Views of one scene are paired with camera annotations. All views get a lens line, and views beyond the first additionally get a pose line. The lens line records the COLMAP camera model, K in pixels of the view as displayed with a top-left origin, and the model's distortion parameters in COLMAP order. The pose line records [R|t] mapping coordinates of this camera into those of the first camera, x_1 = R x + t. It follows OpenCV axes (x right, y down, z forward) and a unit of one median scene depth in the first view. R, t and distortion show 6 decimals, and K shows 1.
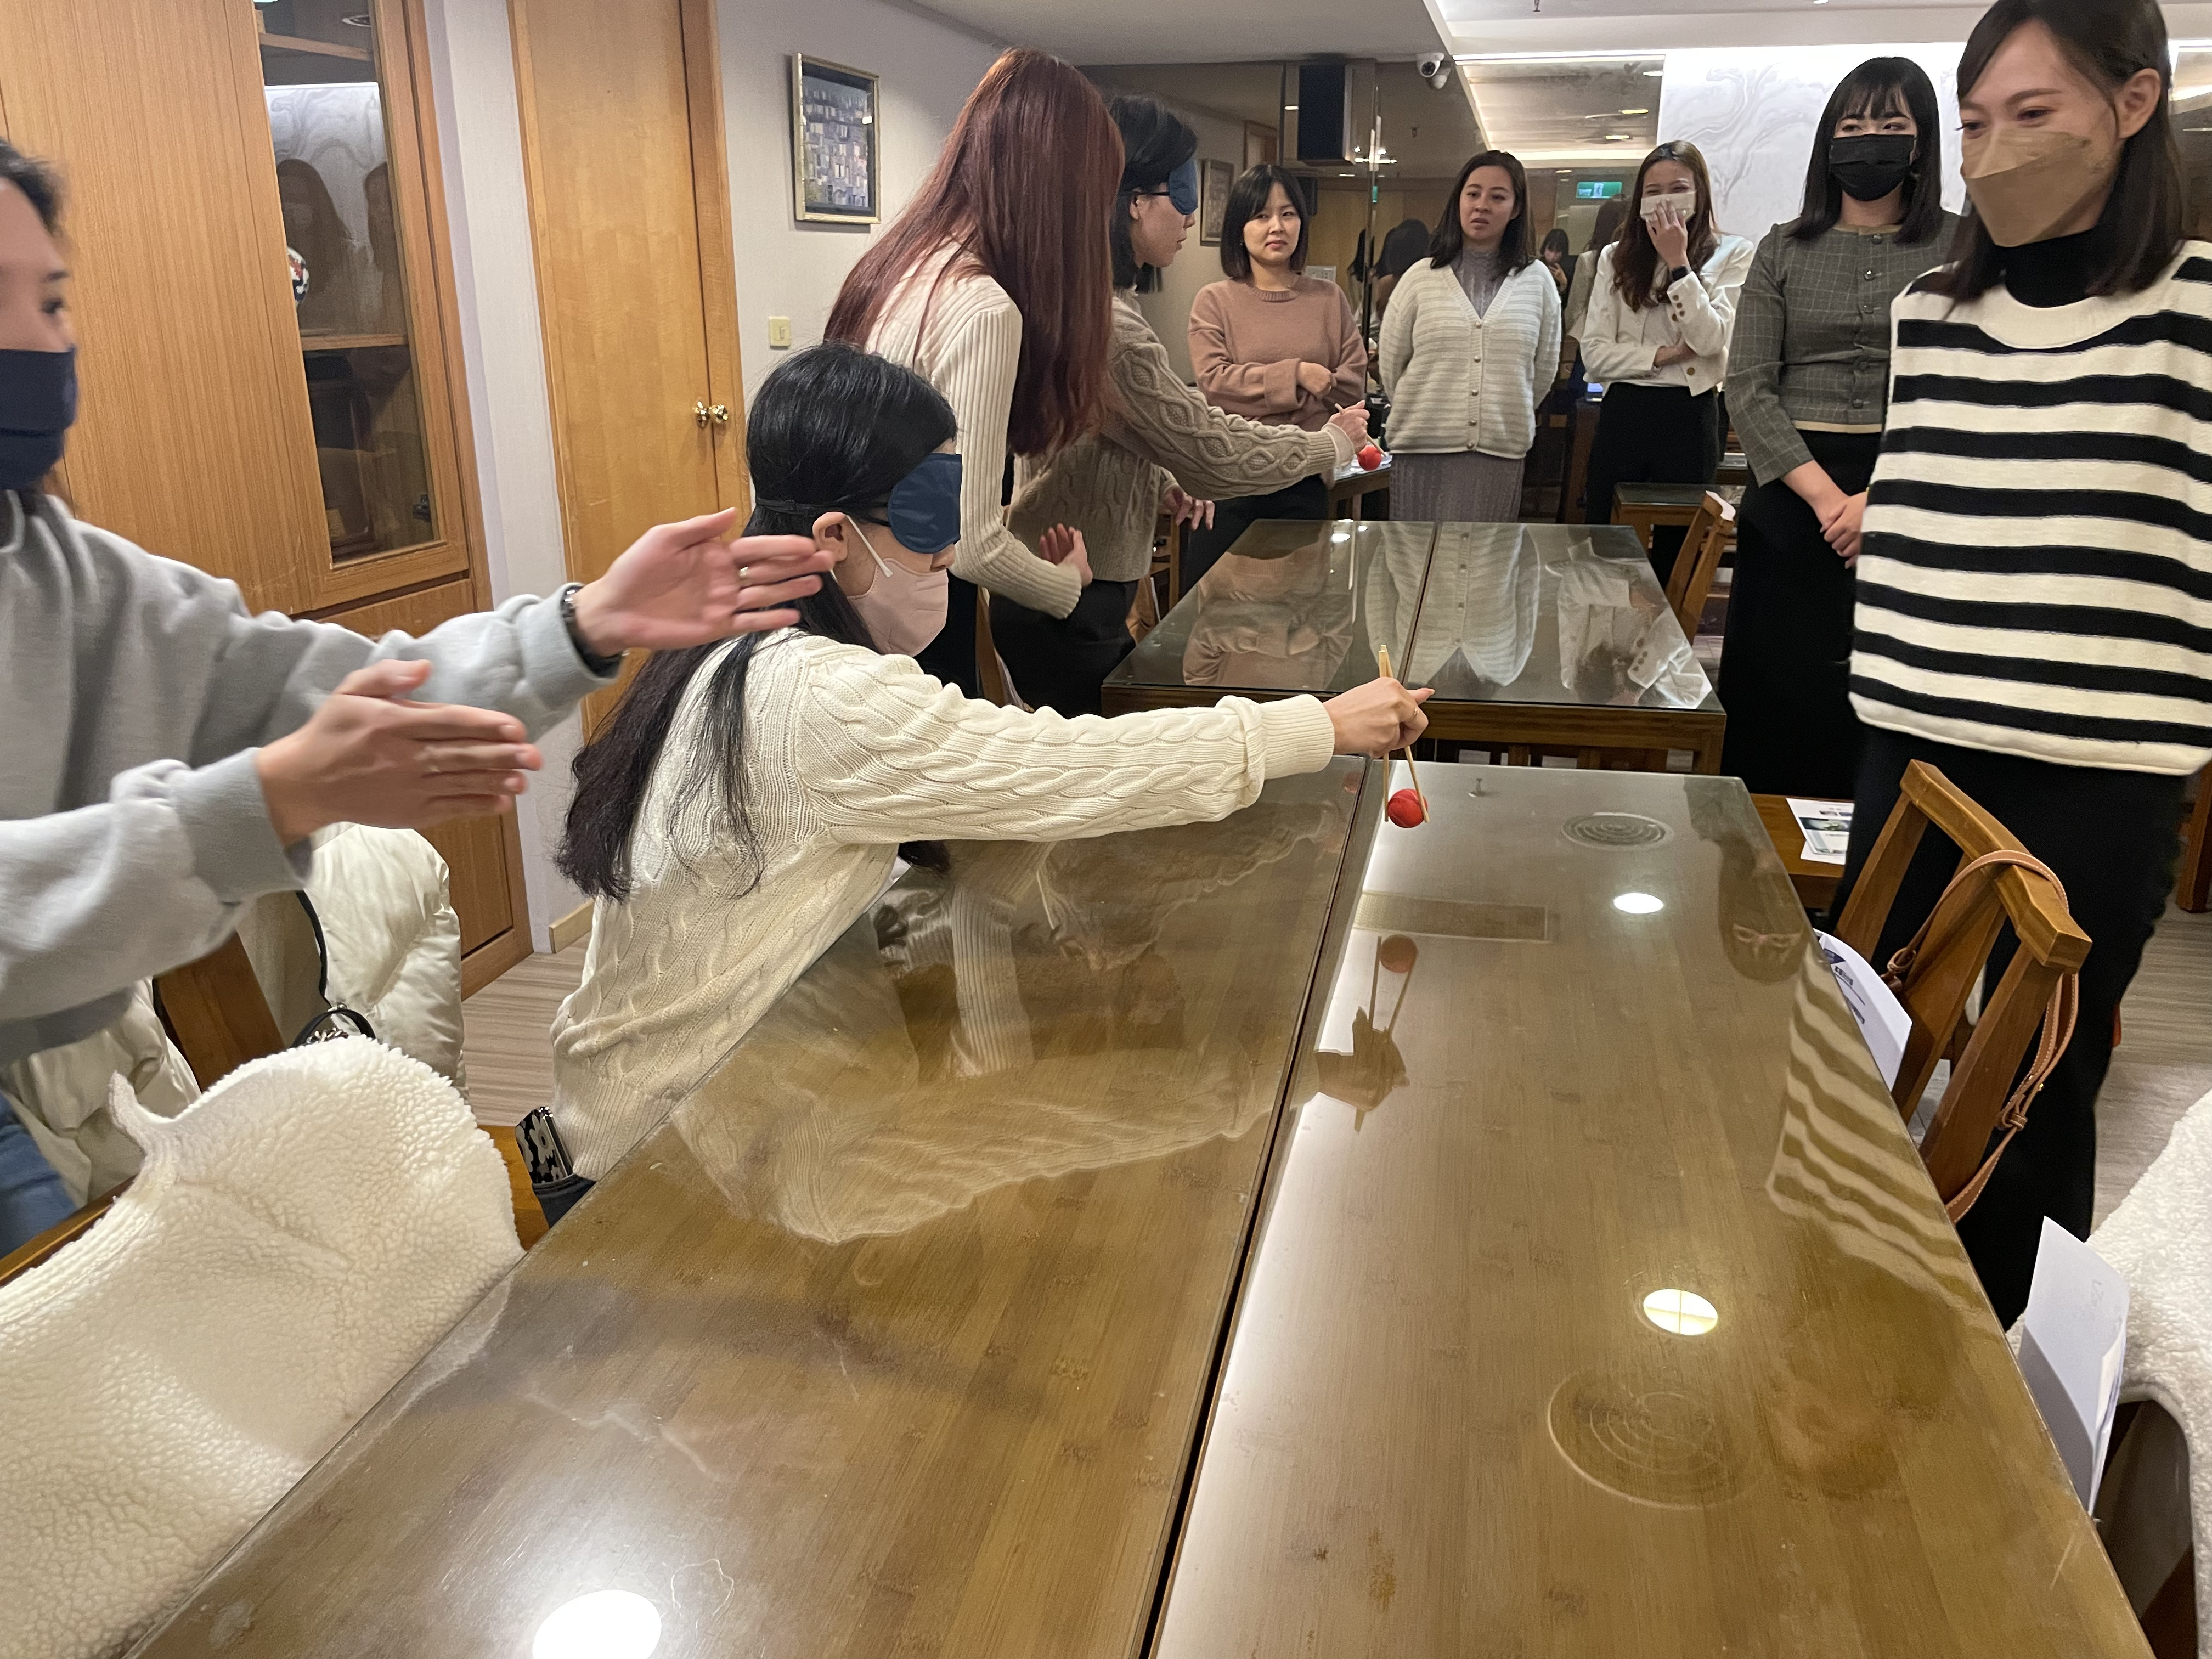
lens RADIAL K [[1727.4, 0, 1118.4], [0, 1727.4, 837.6], [0, 0, 1]] dist [0.149197, -0.222118]
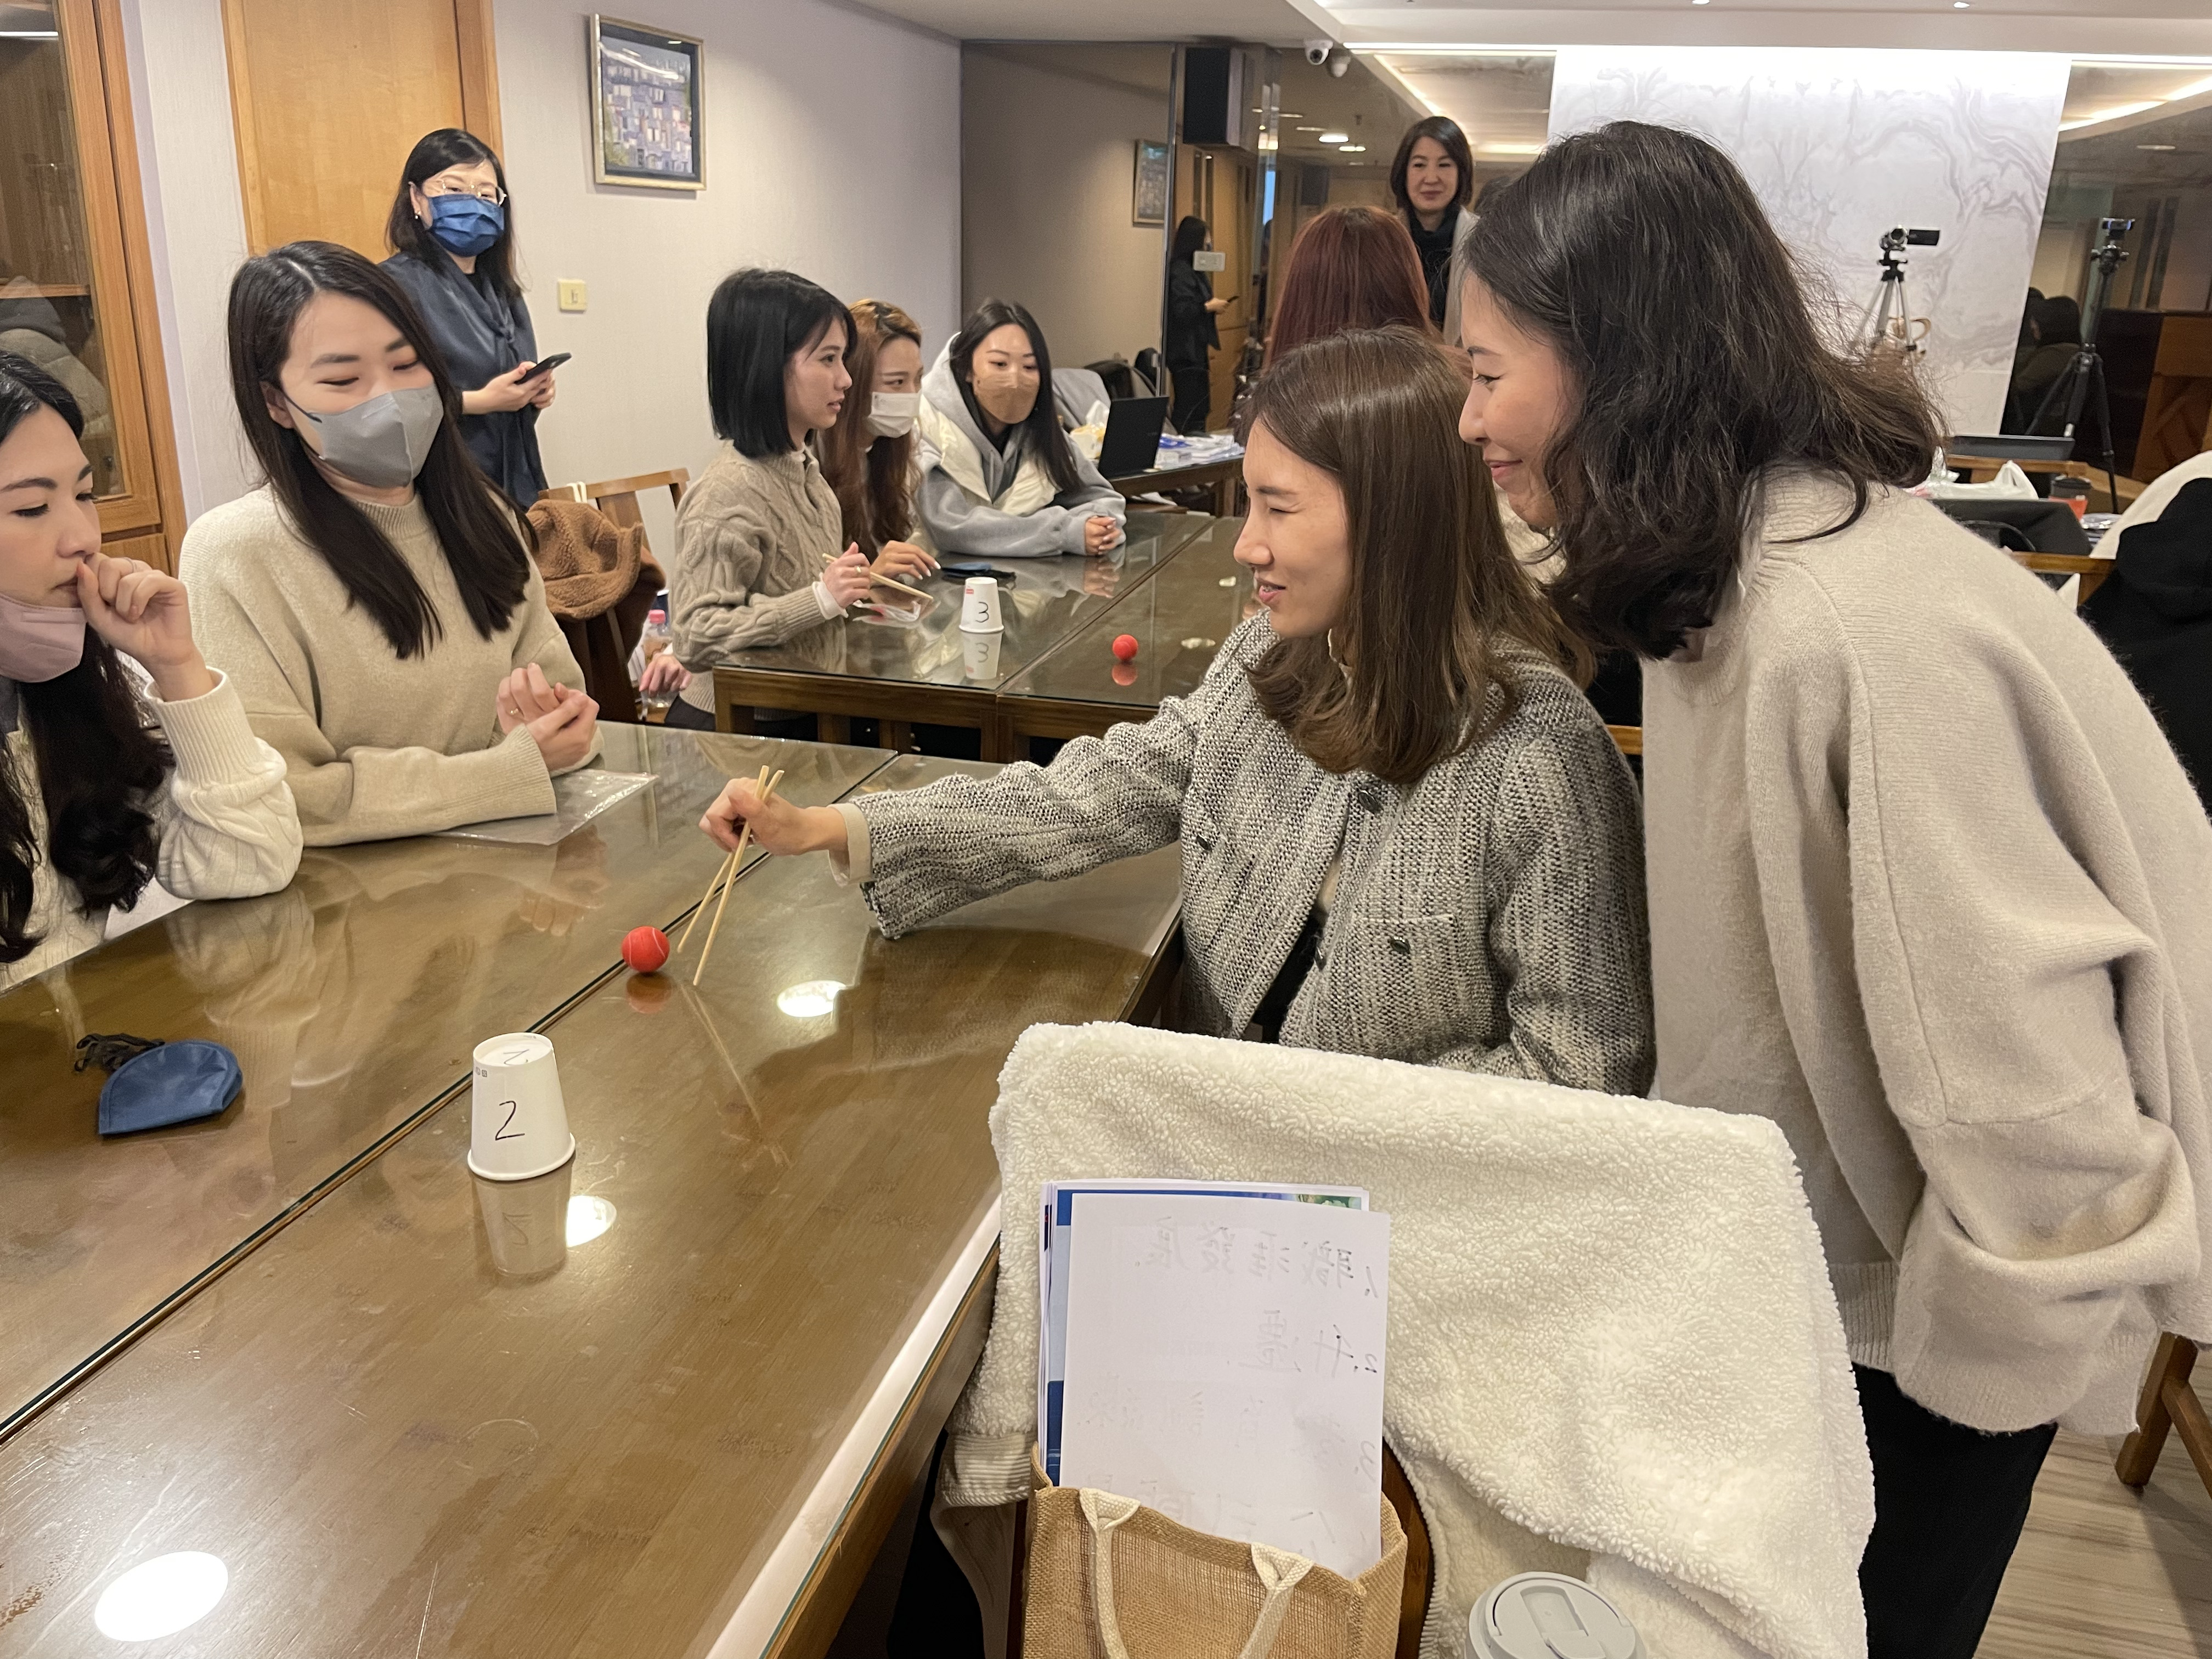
lens RADIAL K [[1727.4, 0, 1118.4], [0, 1727.4, 837.6], [0, 0, 1]] dist [0.149197, -0.222118]
pose [[0.999073, 0.040605, -0.014296, 0.129206], [-0.040464, 0.999131, 0.009995, -0.006033], [0.014689, -0.009407, 0.999848, 0.011263]]
